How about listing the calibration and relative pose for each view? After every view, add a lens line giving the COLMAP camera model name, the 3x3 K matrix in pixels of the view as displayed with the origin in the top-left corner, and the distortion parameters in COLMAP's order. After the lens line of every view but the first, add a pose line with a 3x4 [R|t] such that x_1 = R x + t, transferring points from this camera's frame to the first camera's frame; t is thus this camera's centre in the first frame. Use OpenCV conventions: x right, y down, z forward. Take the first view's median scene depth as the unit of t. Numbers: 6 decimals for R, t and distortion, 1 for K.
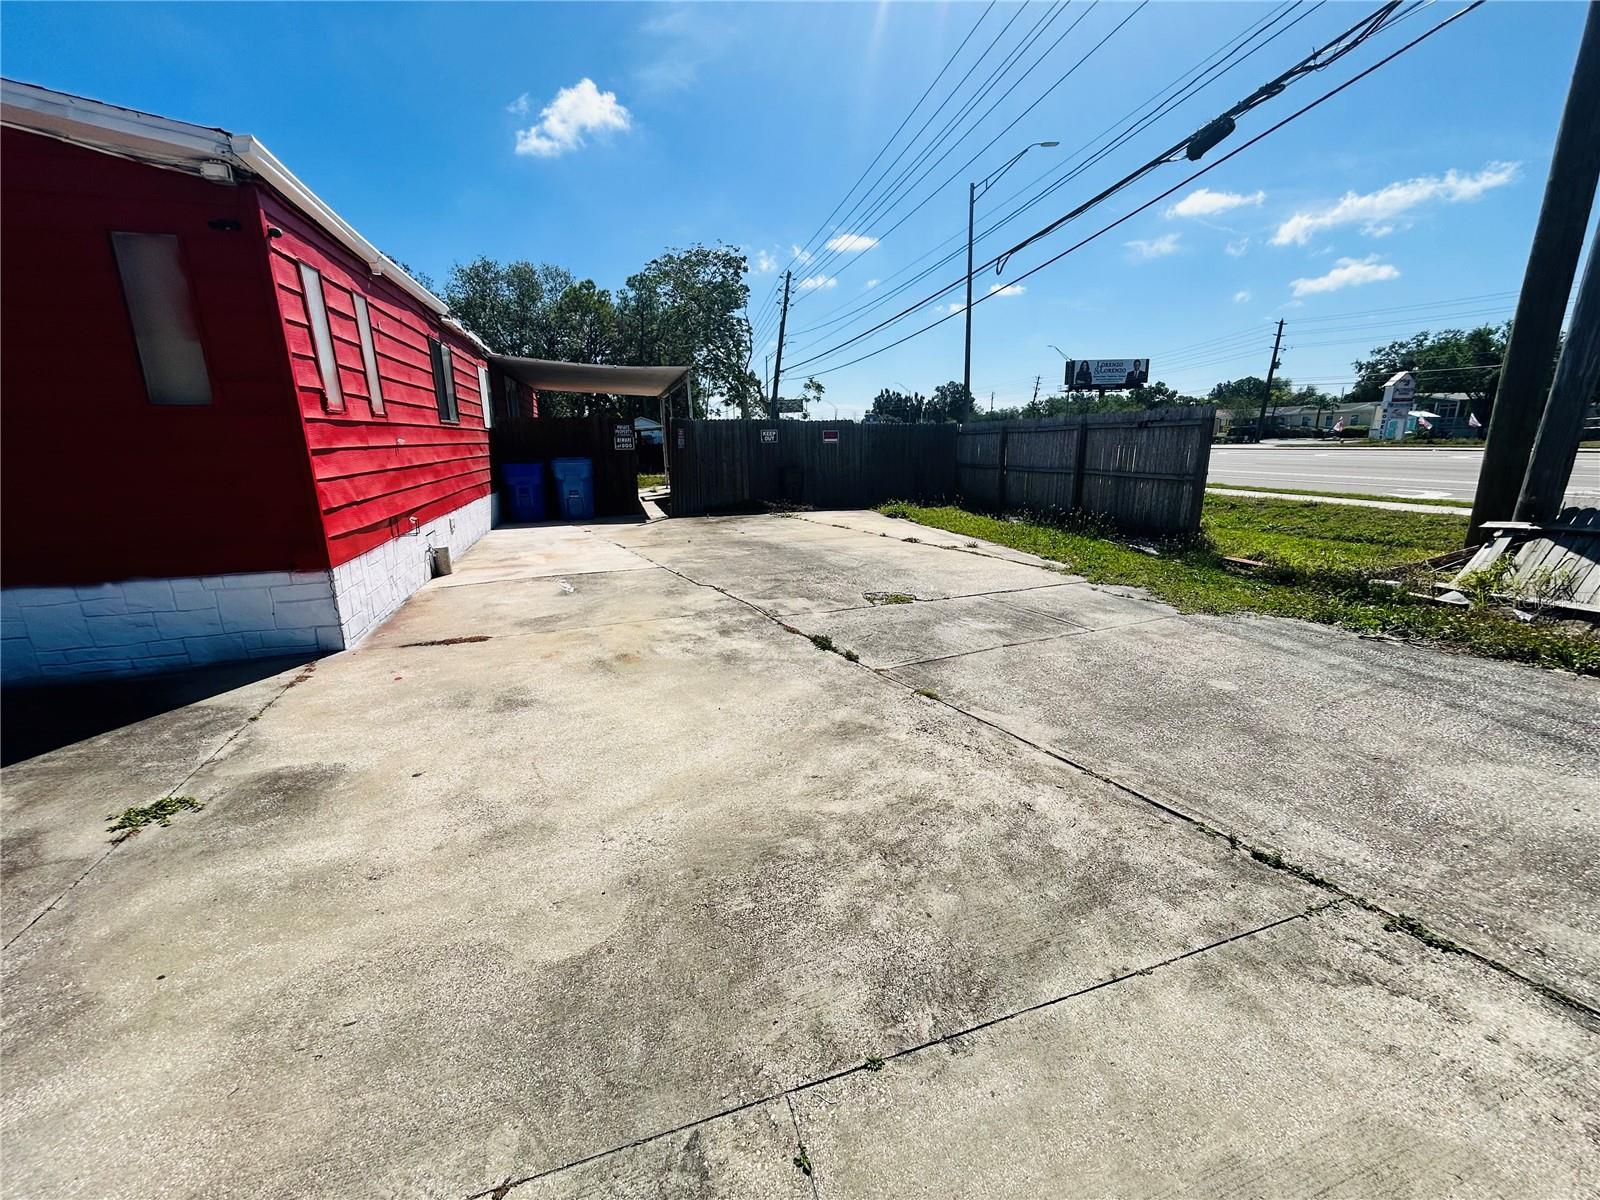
lens RADIAL K [[646.4, 0, 795.0], [0, 646.4, 603.2], [0, 0, 1]] dist [-0.001151, -0.000673]
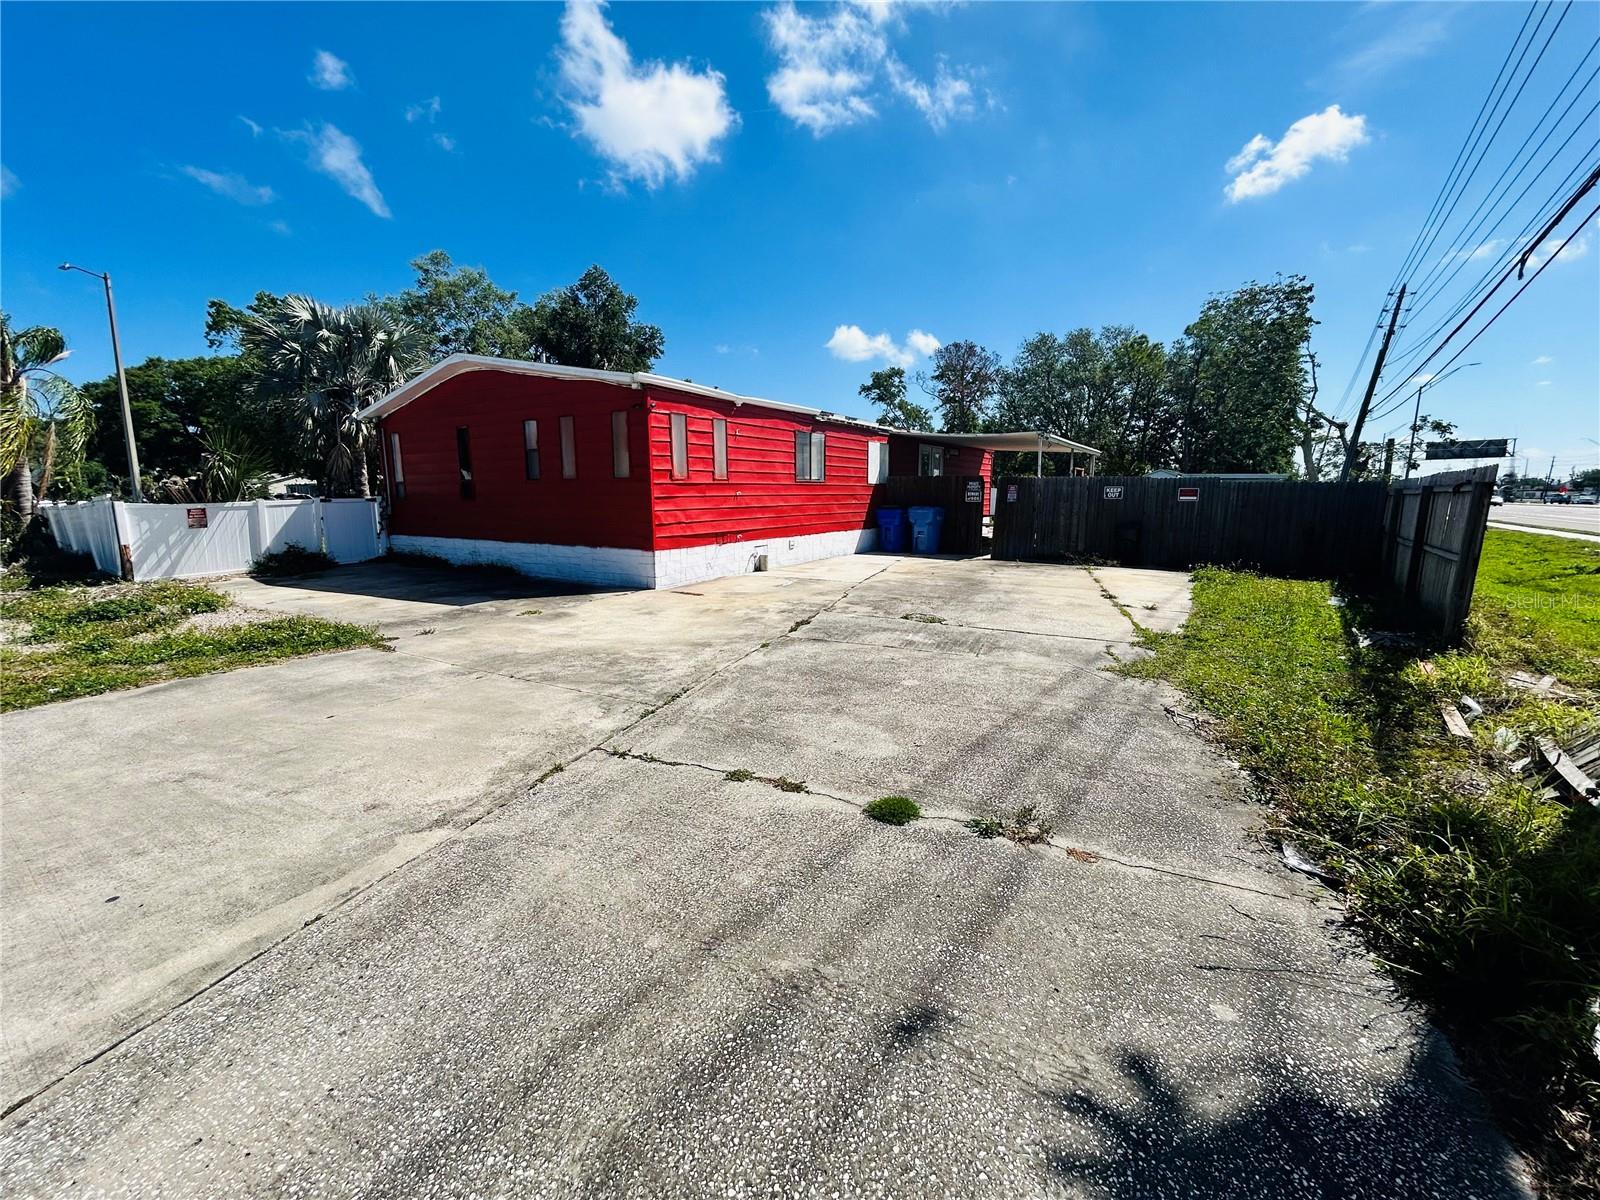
lens RADIAL K [[646.4, 0, 797.9], [0, 646.4, 599.5], [0, 0, 1]] dist [-0.001151, -0.000673]
pose [[0.663271, 0.141058, -0.734966, 1.263566], [-0.198091, 0.980139, 0.009345, -0.009450], [0.721687, 0.139391, 0.678040, -0.104345]]
